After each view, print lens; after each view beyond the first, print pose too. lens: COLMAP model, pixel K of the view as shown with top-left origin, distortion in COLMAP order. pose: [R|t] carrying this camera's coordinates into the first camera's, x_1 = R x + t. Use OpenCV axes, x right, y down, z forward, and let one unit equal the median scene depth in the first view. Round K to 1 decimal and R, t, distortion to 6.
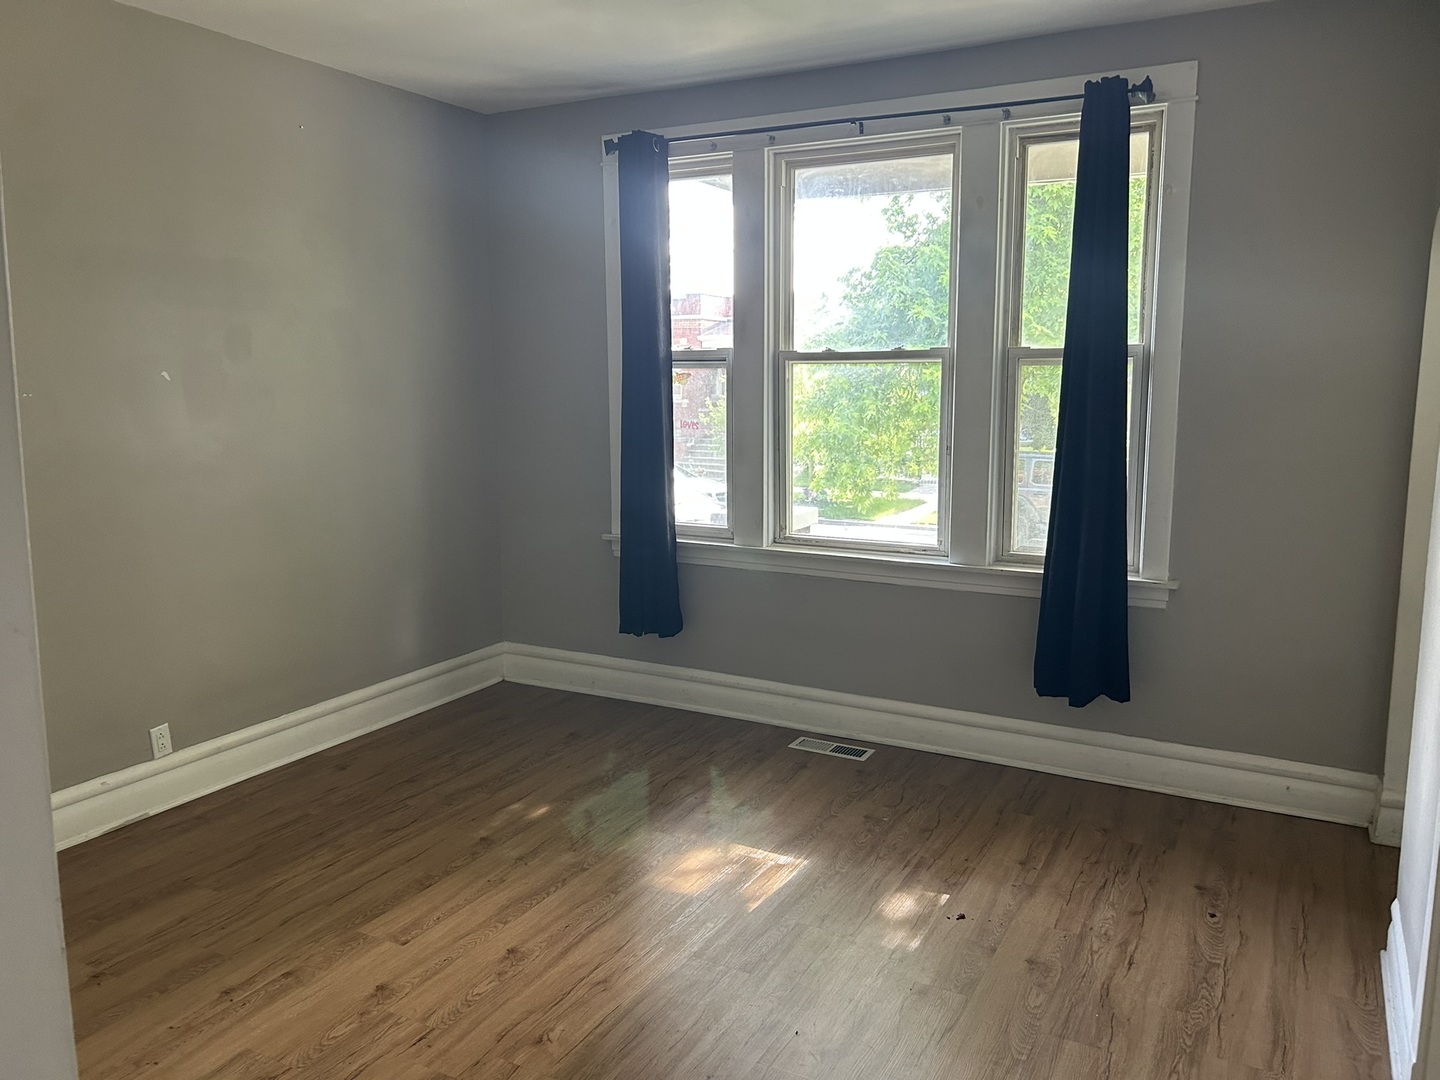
lens RADIAL K [[1083.3, 0, 715.3], [0, 1083.3, 532.3], [0, 0, 1]] dist [0.041725, -0.043277]
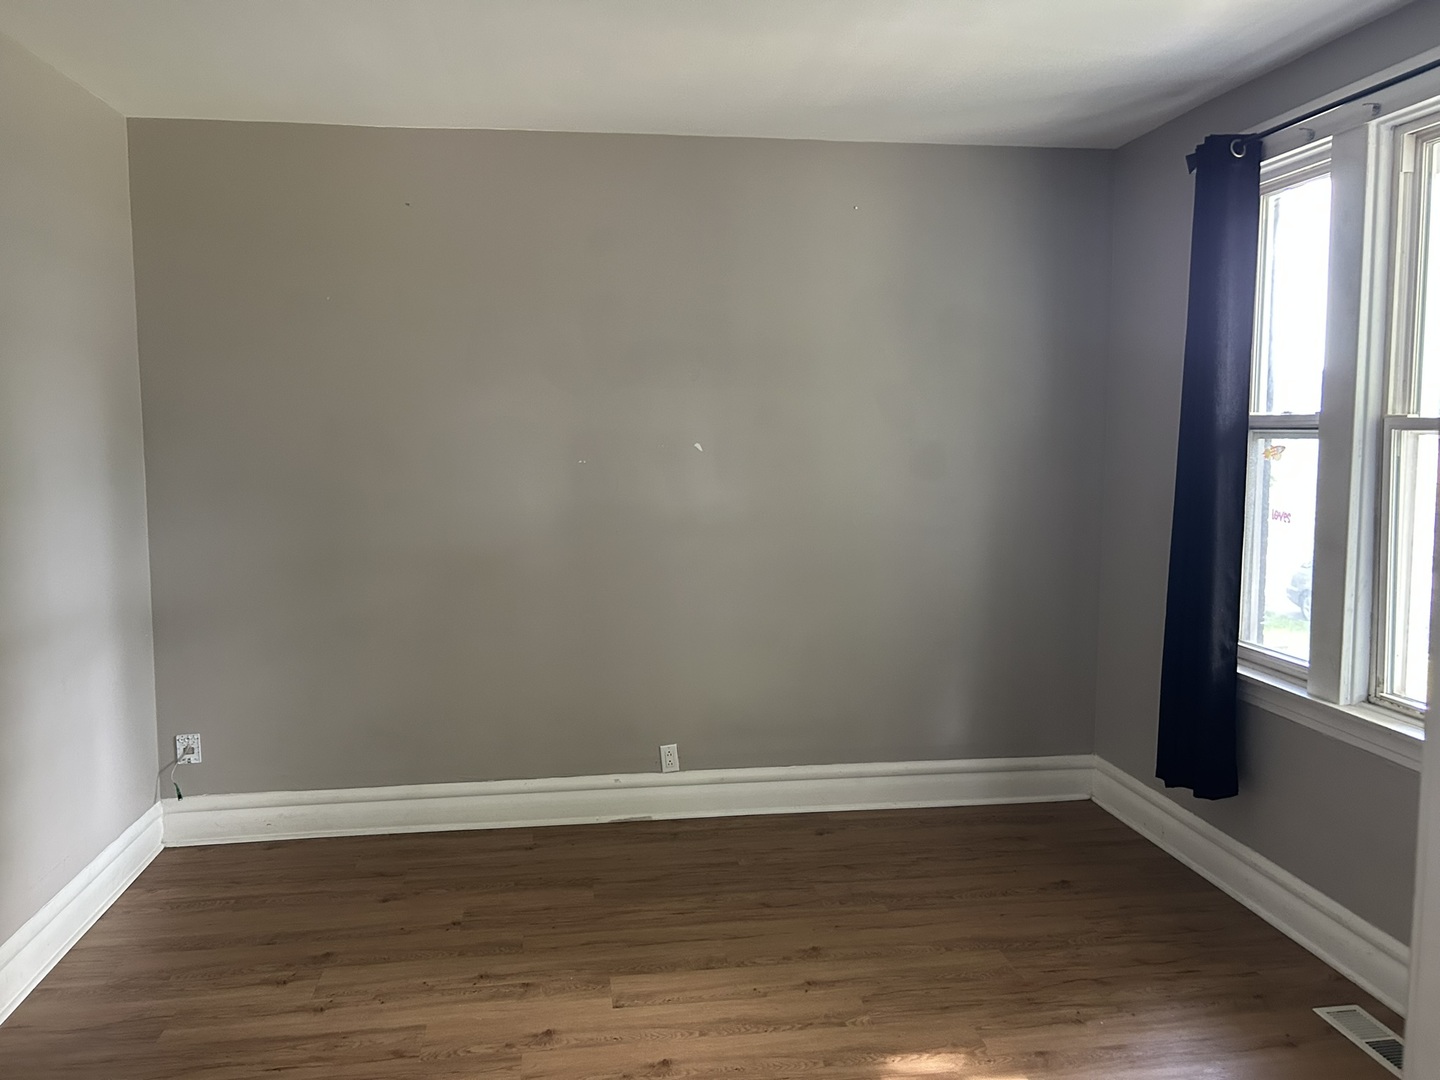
lens RADIAL K [[1083.3, 0, 715.6], [0, 1083.3, 526.7], [0, 0, 1]] dist [0.041725, -0.043277]
pose [[0.593626, 0.074939, -0.801244, 0.387061], [-0.119346, 0.992843, 0.004439, -0.058108], [0.795842, 0.092990, 0.598321, 0.298499]]
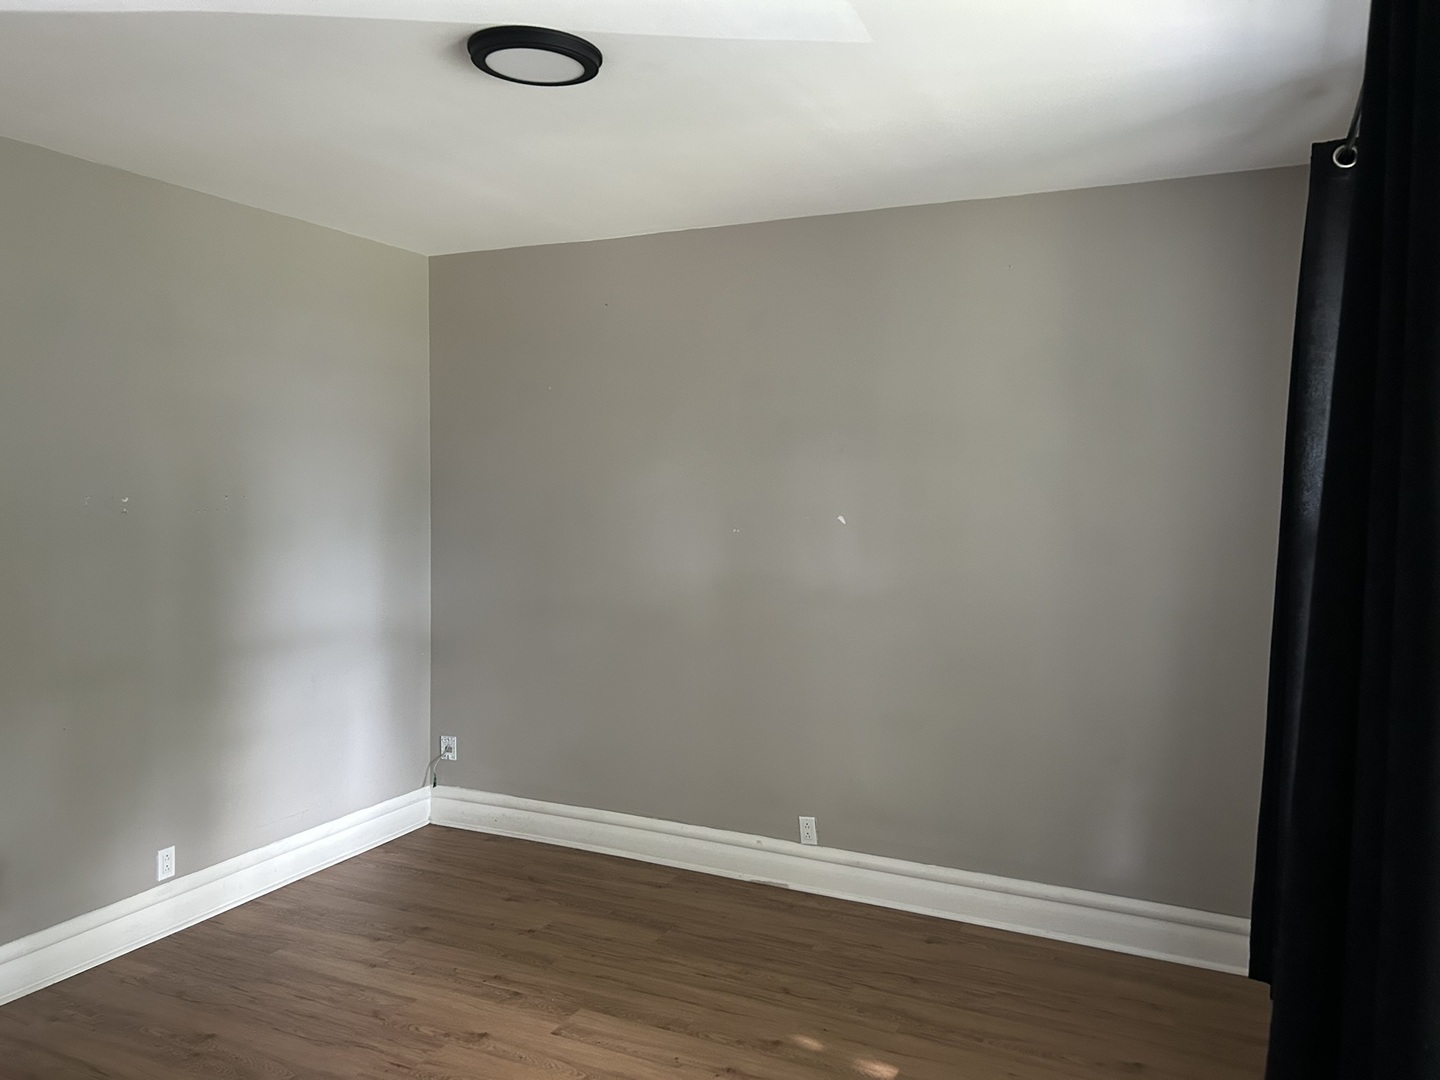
lens RADIAL K [[1083.3, 0, 718.6], [0, 1083.3, 548.7], [0, 0, 1]] dist [0.041725, -0.043277]
pose [[0.057777, 0.064186, -0.996264, 0.559664], [-0.162642, 0.985204, 0.054041, -0.136569], [0.984992, 0.158912, 0.067362, 0.712119]]
